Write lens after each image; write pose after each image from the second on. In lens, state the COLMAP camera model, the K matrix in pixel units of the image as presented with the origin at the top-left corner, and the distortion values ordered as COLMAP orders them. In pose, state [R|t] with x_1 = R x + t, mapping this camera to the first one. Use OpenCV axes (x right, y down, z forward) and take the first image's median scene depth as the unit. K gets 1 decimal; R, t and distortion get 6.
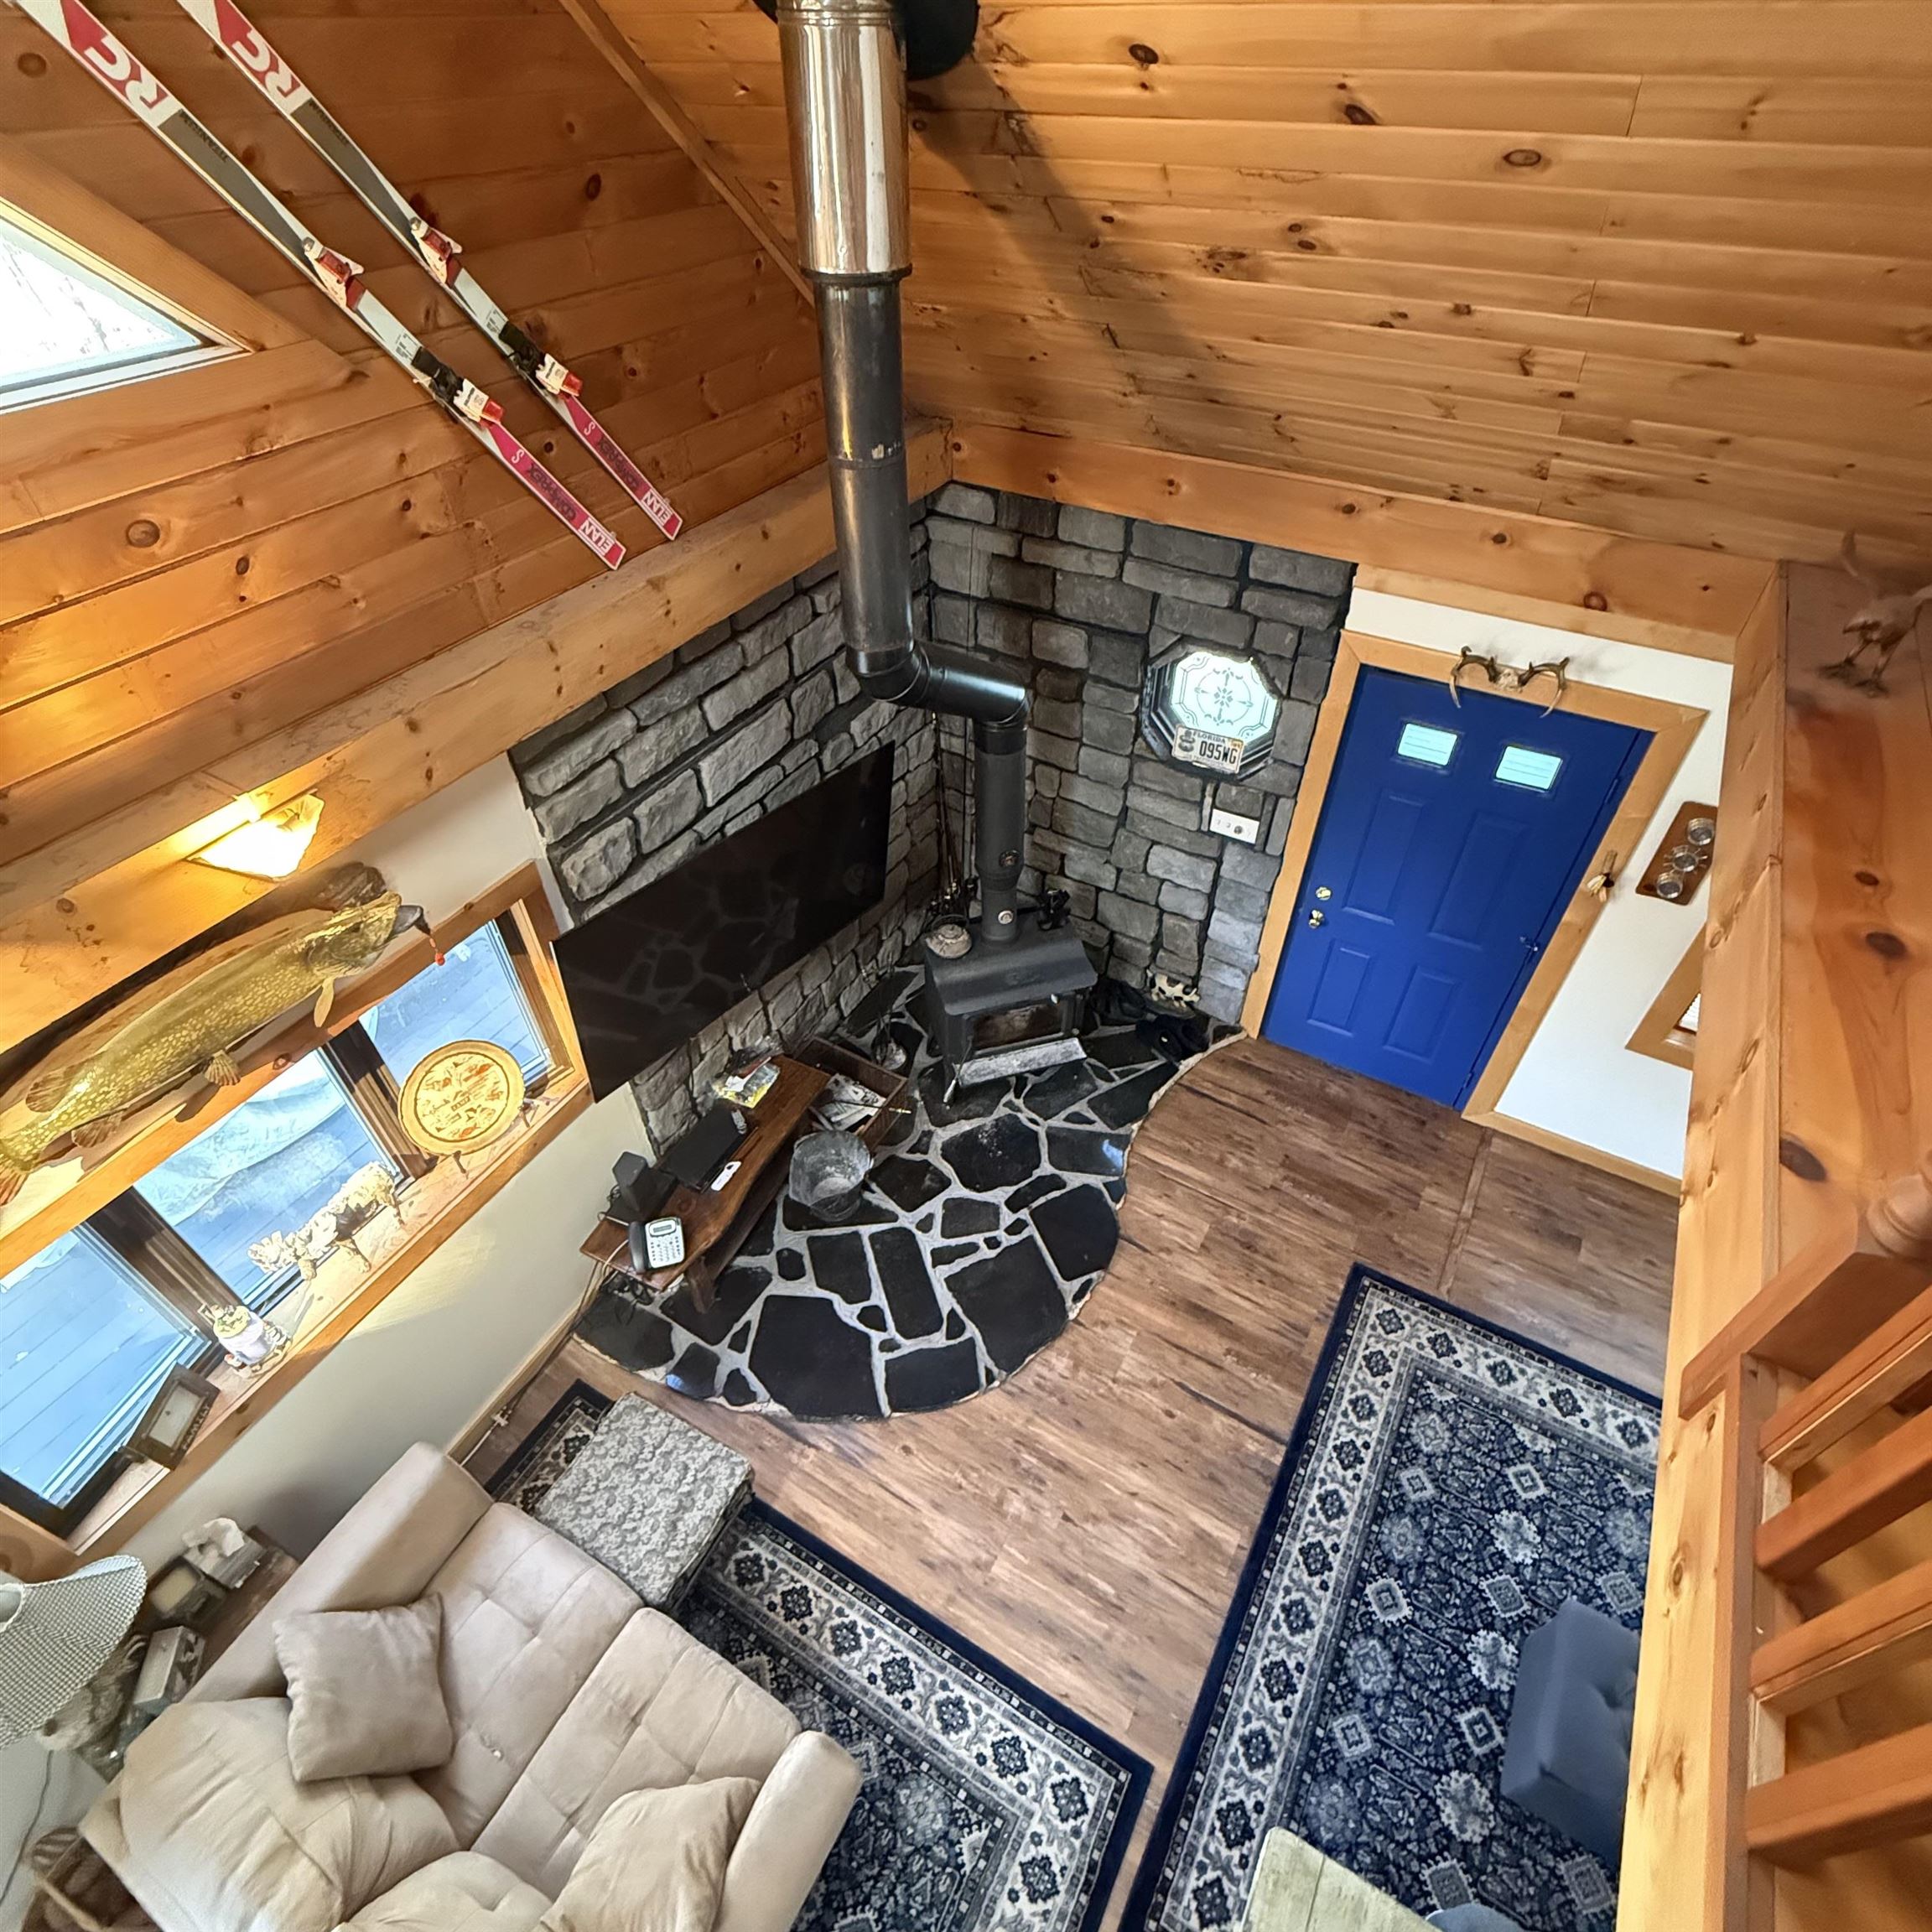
lens RADIAL K [[1030.2, 0, 964.6], [0, 1030.2, 963.4], [0, 0, 1]] dist [0.000261, 0.000150]
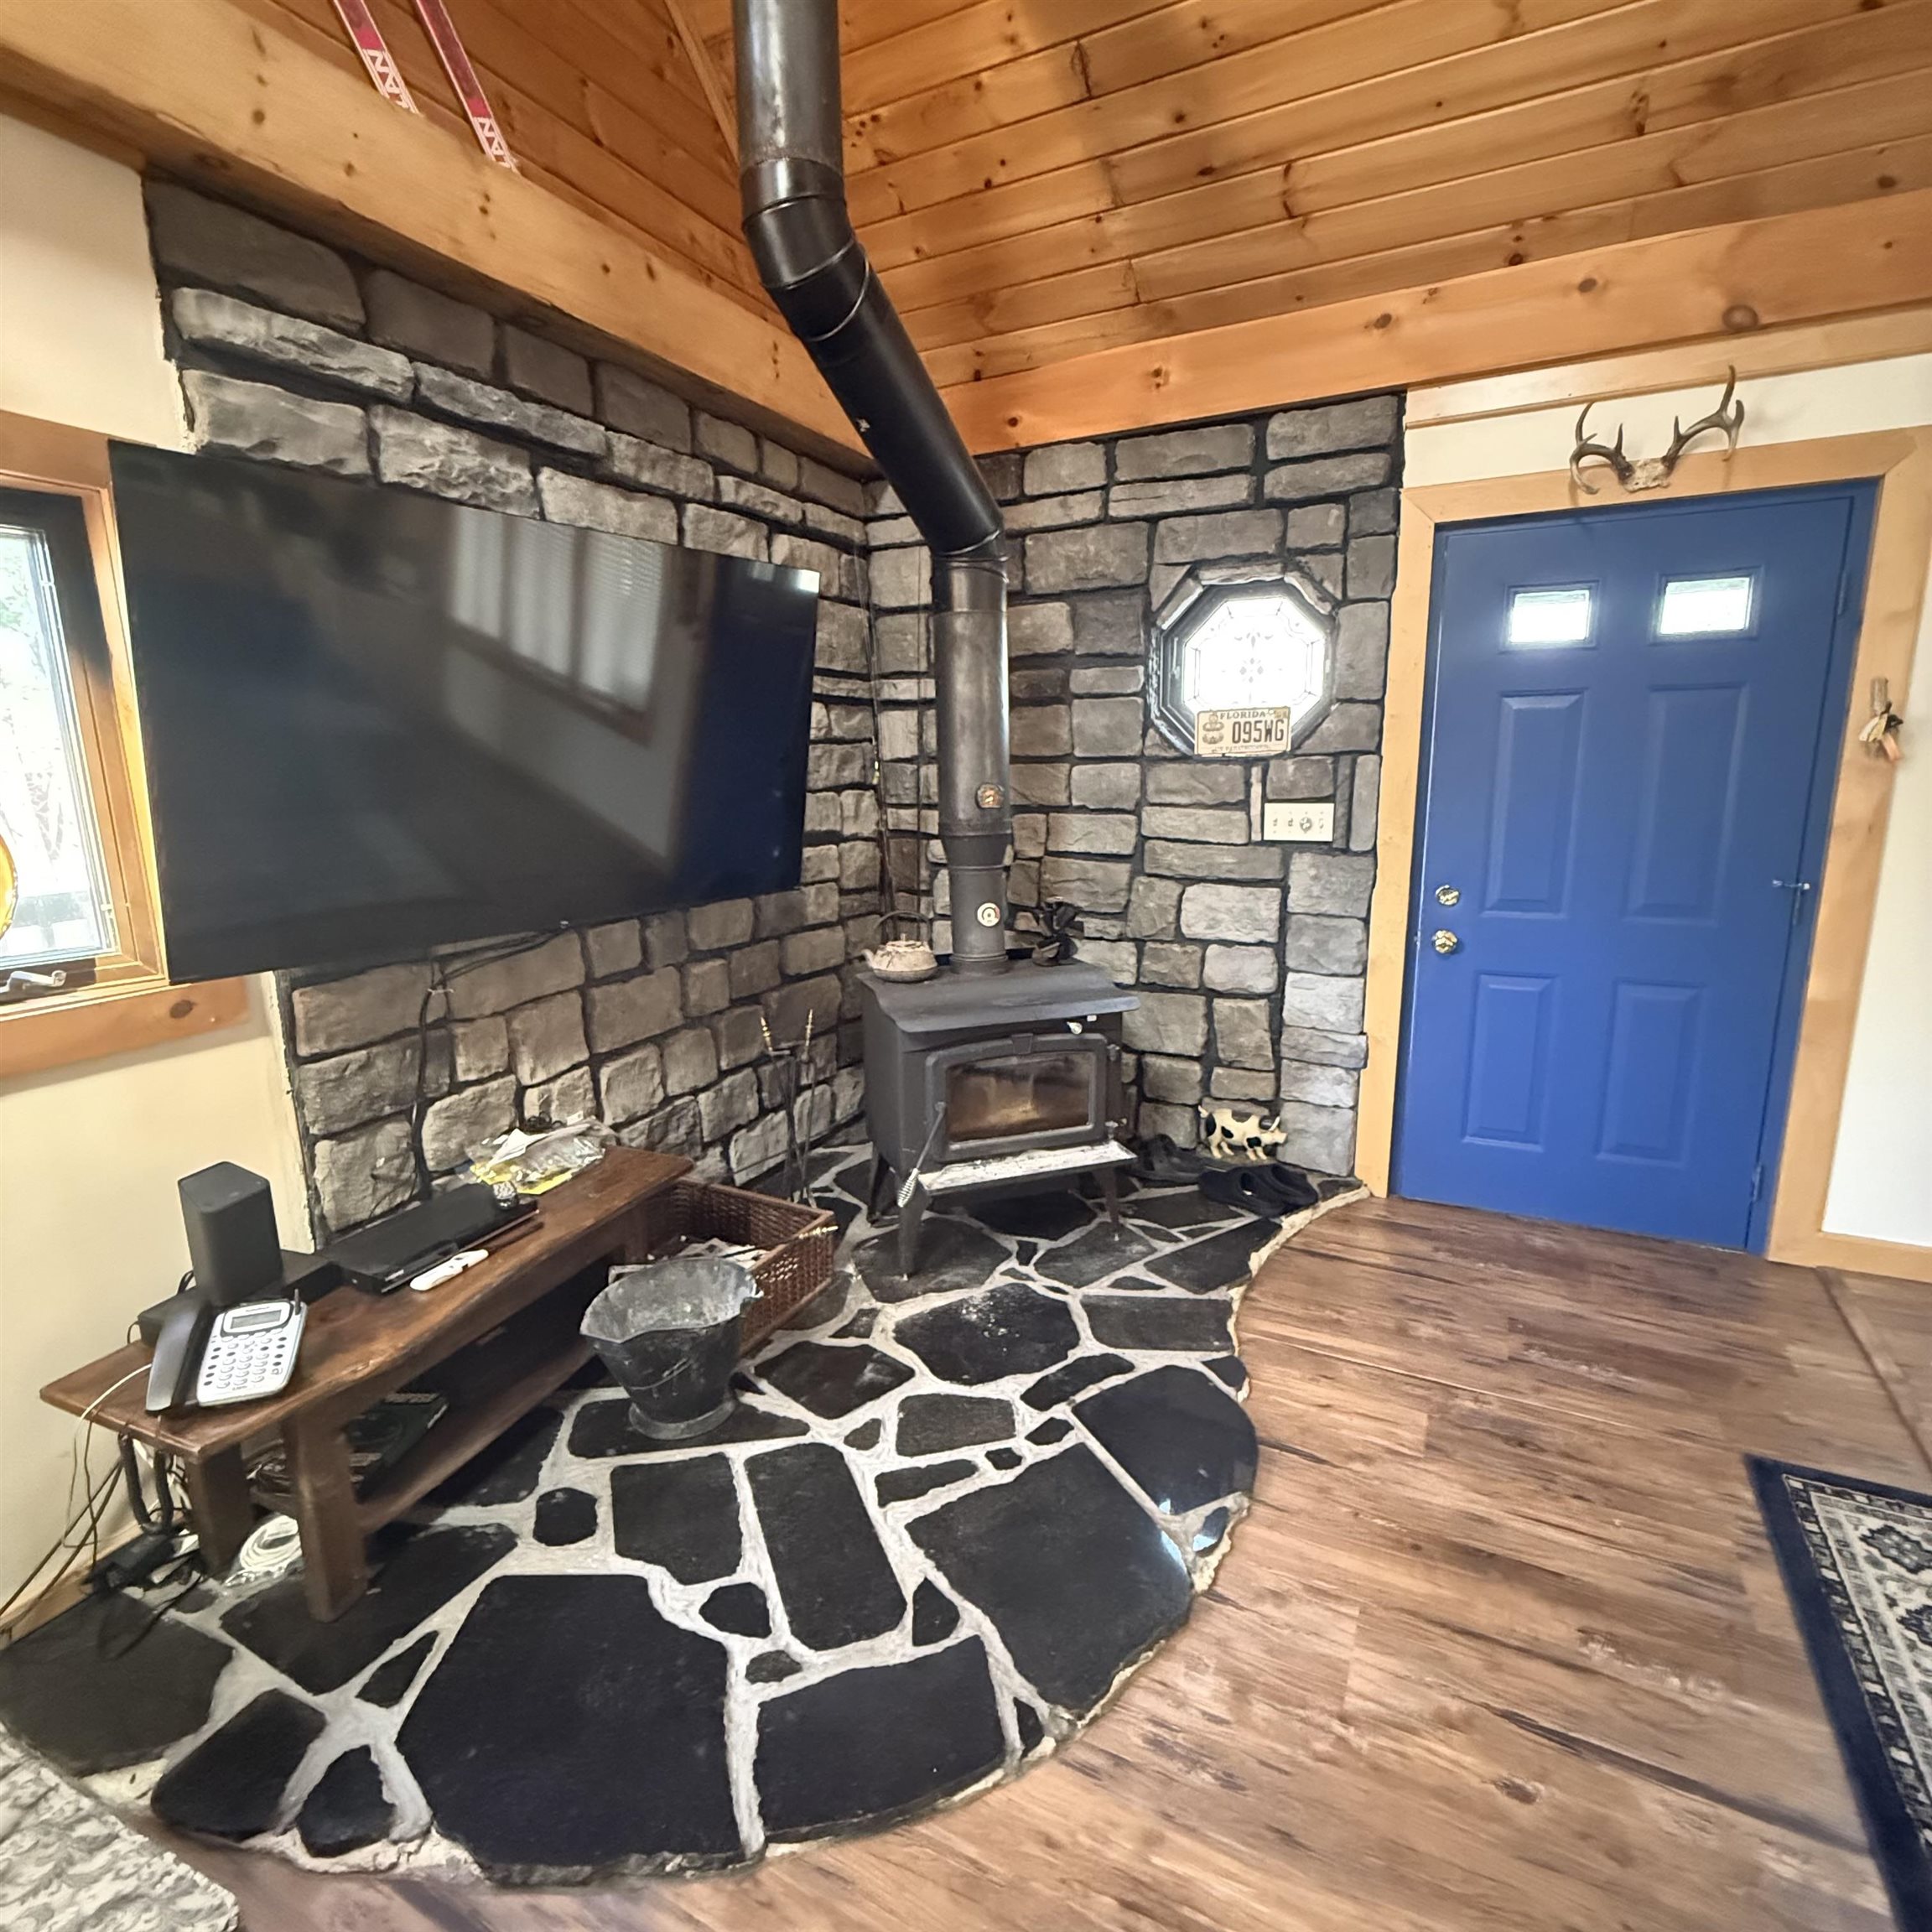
lens RADIAL K [[1030.2, 0, 964.6], [0, 1030.2, 963.4], [0, 0, 1]] dist [0.000261, 0.000150]
pose [[0.997941, -0.021764, 0.060339, -0.015766], [0.050154, 0.851180, -0.522472, 0.332927], [-0.039989, 0.524422, 0.850519, 0.482654]]
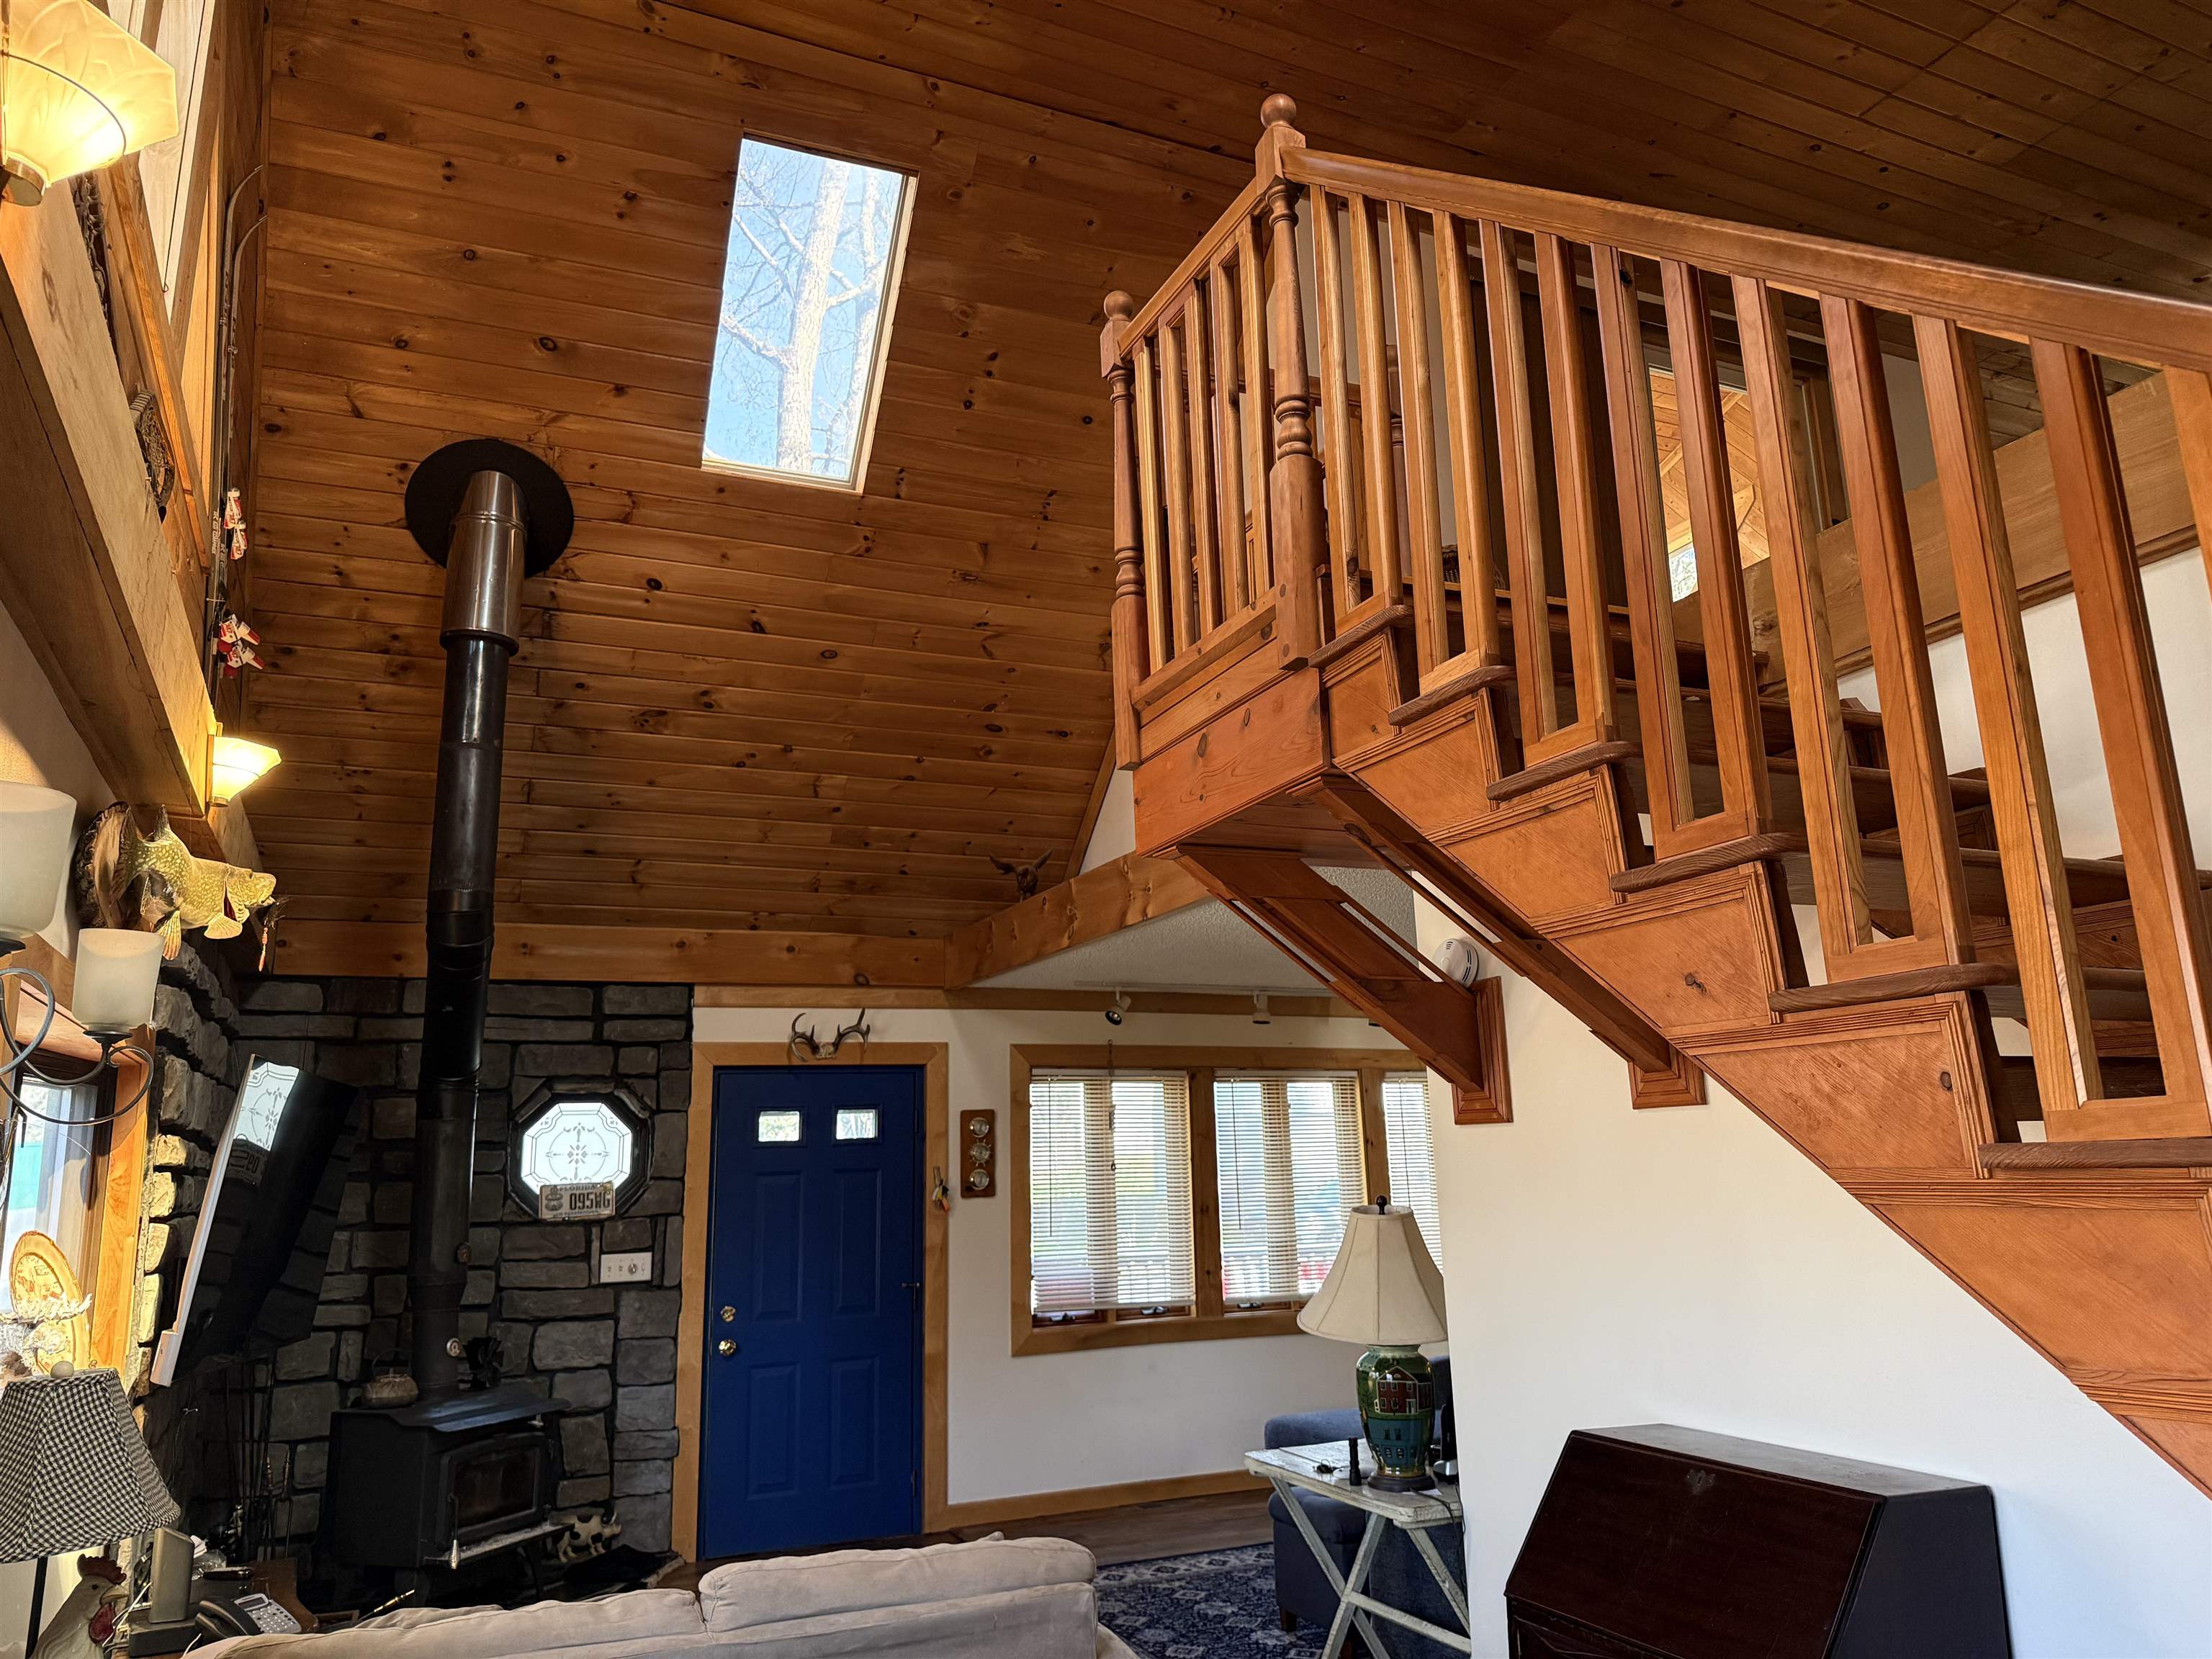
lens RADIAL K [[1533.2, 0, 1106.0], [0, 1533.2, 829.5], [0, 0, 1]] dist [0.176560, -0.366376]
pose [[0.587260, 0.165142, 0.792372, -0.754799], [0.568630, 0.612503, -0.549090, 0.724709], [-0.576009, 0.773025, 0.265794, 0.031293]]
